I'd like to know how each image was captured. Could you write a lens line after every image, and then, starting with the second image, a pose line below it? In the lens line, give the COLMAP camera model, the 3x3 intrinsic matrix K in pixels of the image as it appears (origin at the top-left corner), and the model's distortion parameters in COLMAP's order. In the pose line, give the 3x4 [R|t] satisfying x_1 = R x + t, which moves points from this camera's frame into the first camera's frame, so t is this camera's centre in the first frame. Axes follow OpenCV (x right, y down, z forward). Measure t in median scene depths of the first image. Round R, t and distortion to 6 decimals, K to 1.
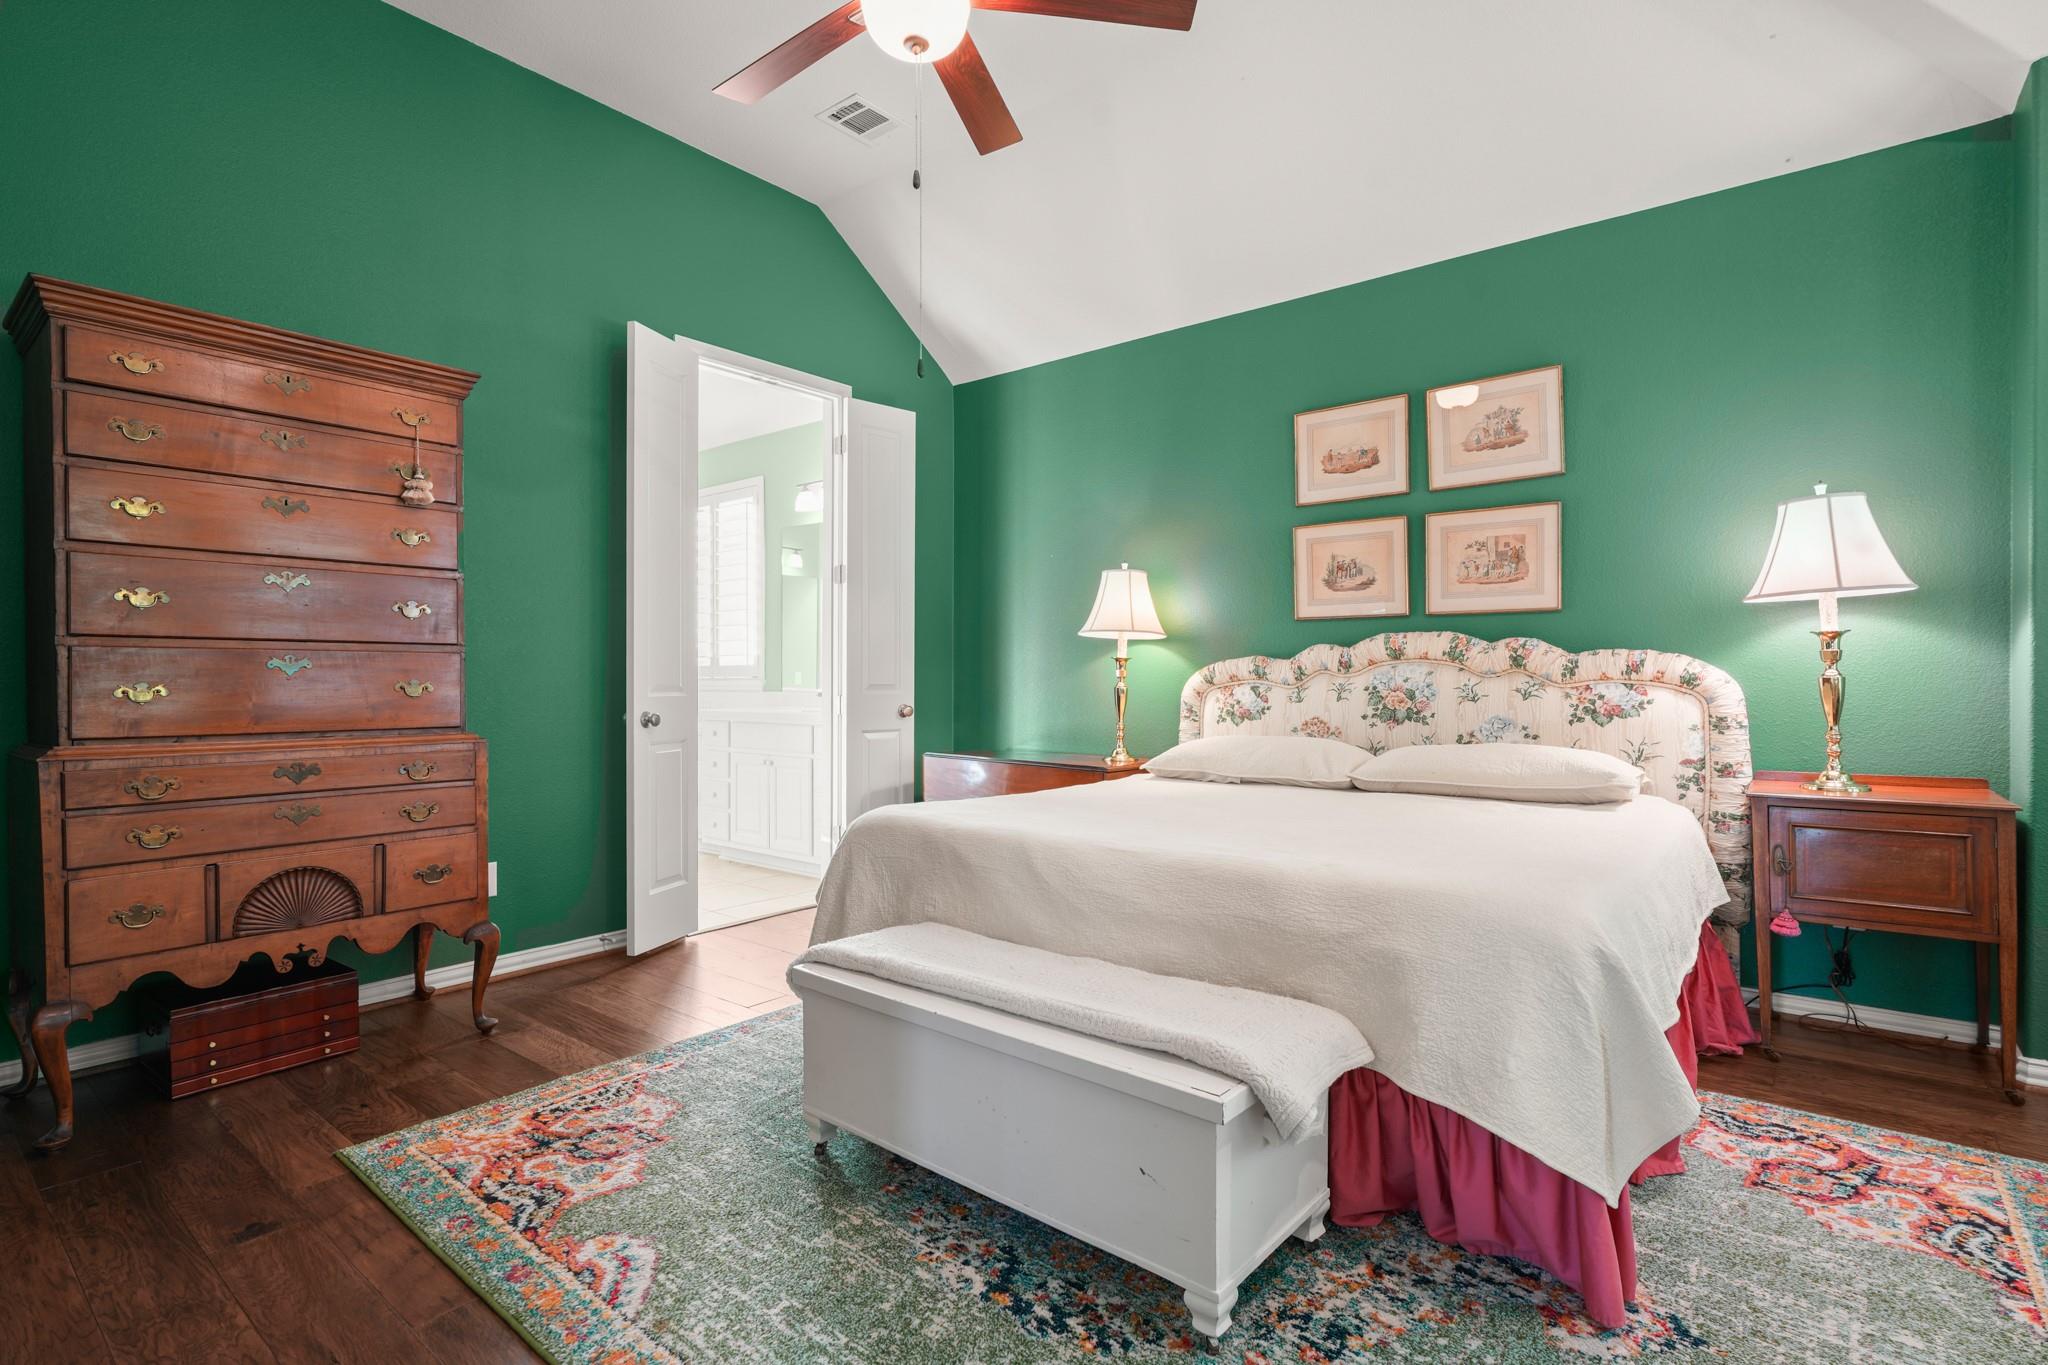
lens RADIAL K [[996.6, 0, 1024.0], [0, 996.6, 682.5], [0, 0, 1]] dist [-0.000760, 0.000327]
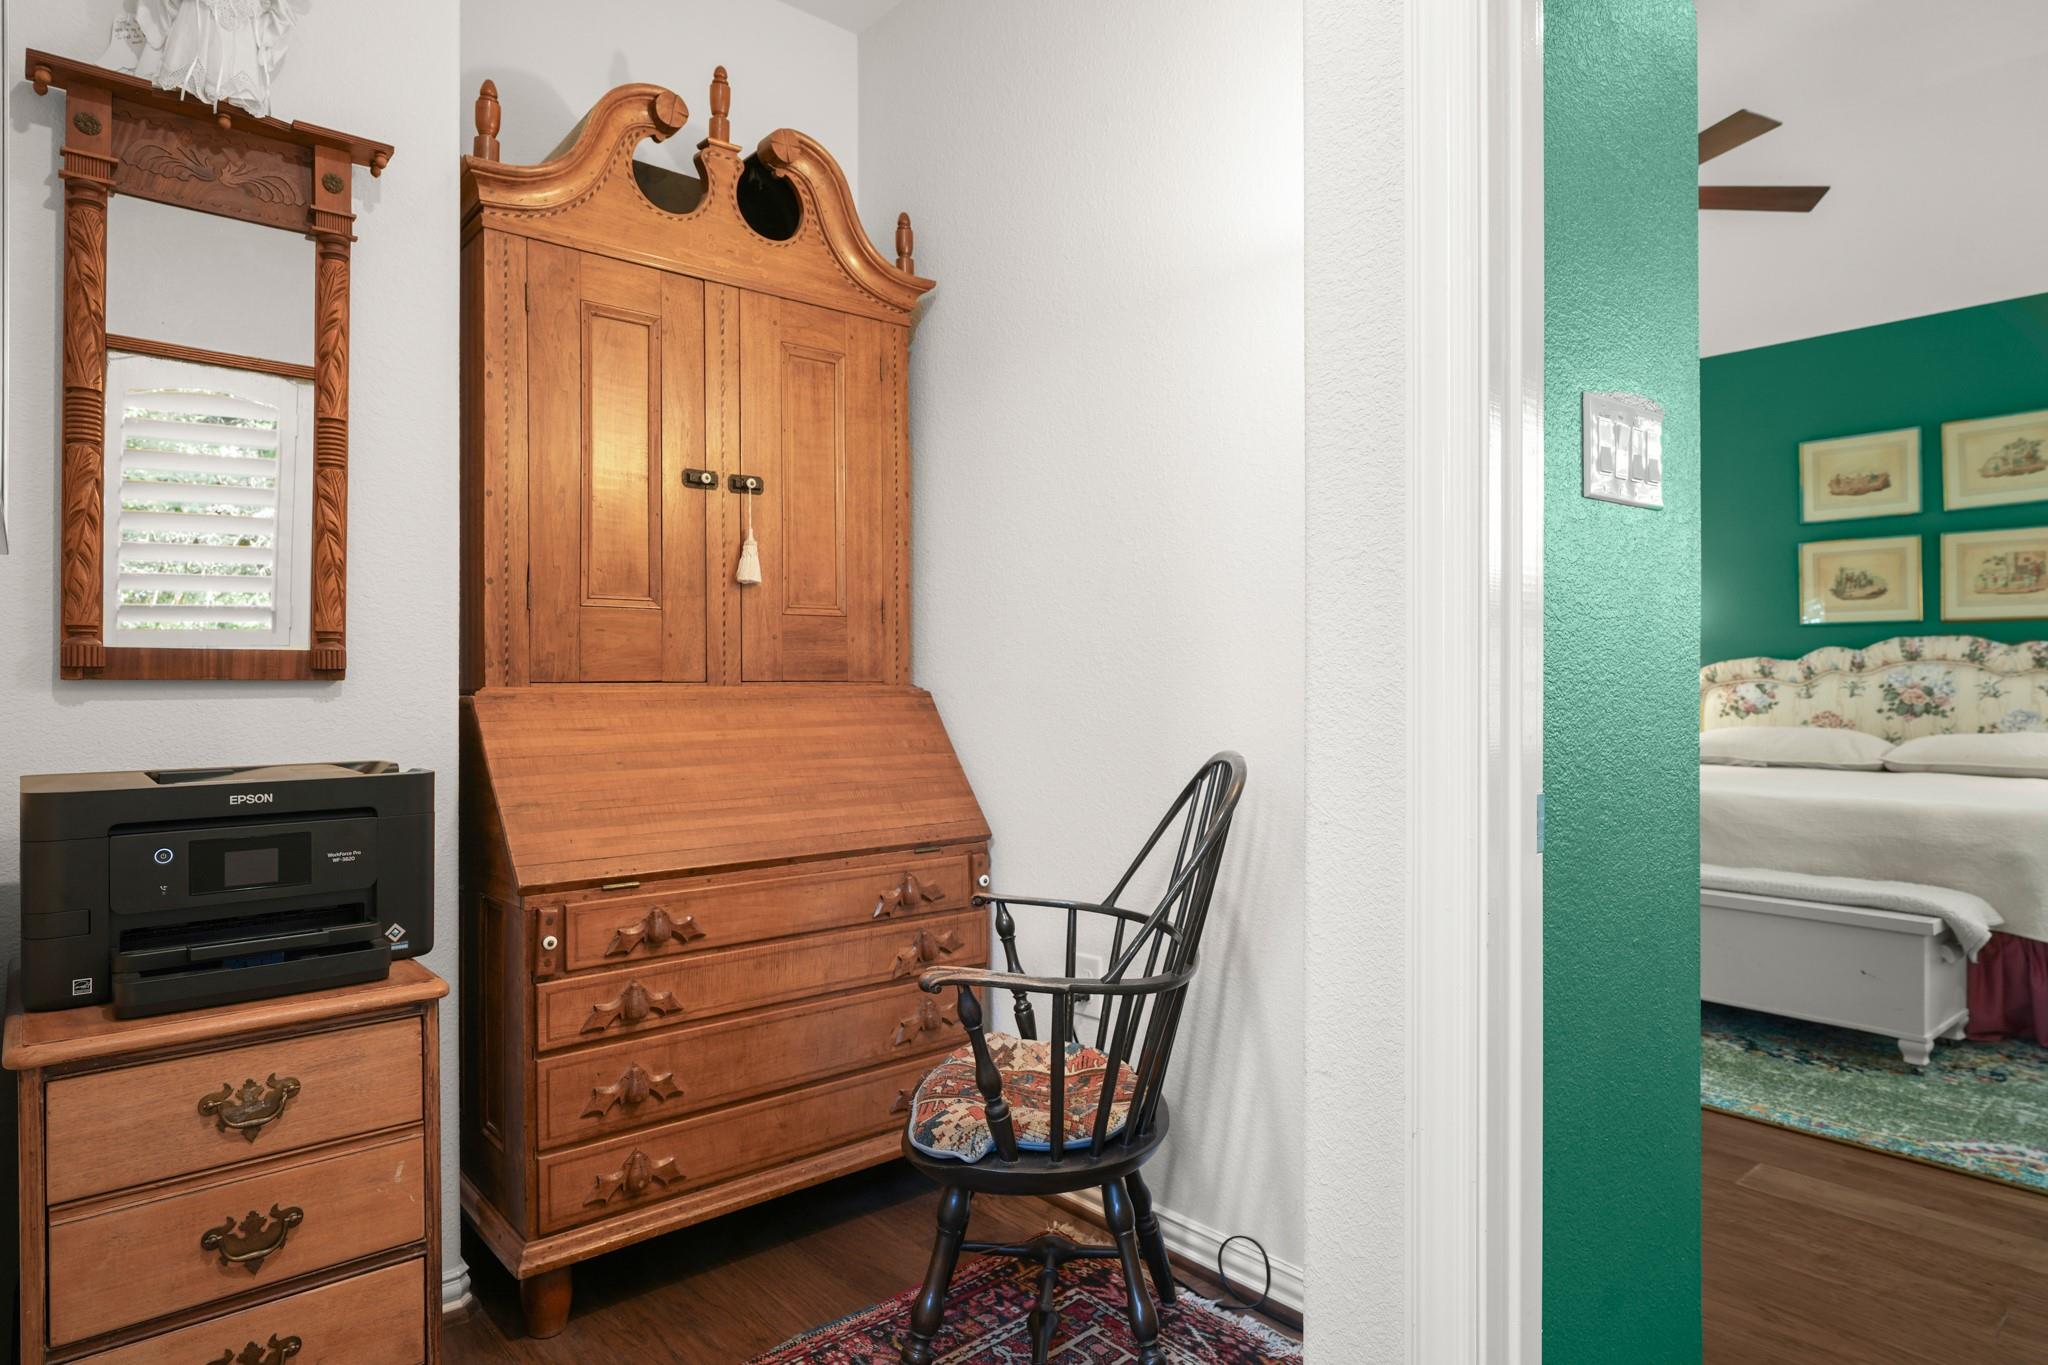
lens RADIAL K [[1156.9, 0, 1051.4], [0, 1156.9, 684.2], [0, 0, 1]] dist [0.001037, 0.002519]
pose [[0.985266, 0.000619, -0.171027, -0.371418], [-0.000483, 1.000000, 0.000838, 0.003427], [0.171027, -0.000743, 0.985266, -0.476762]]
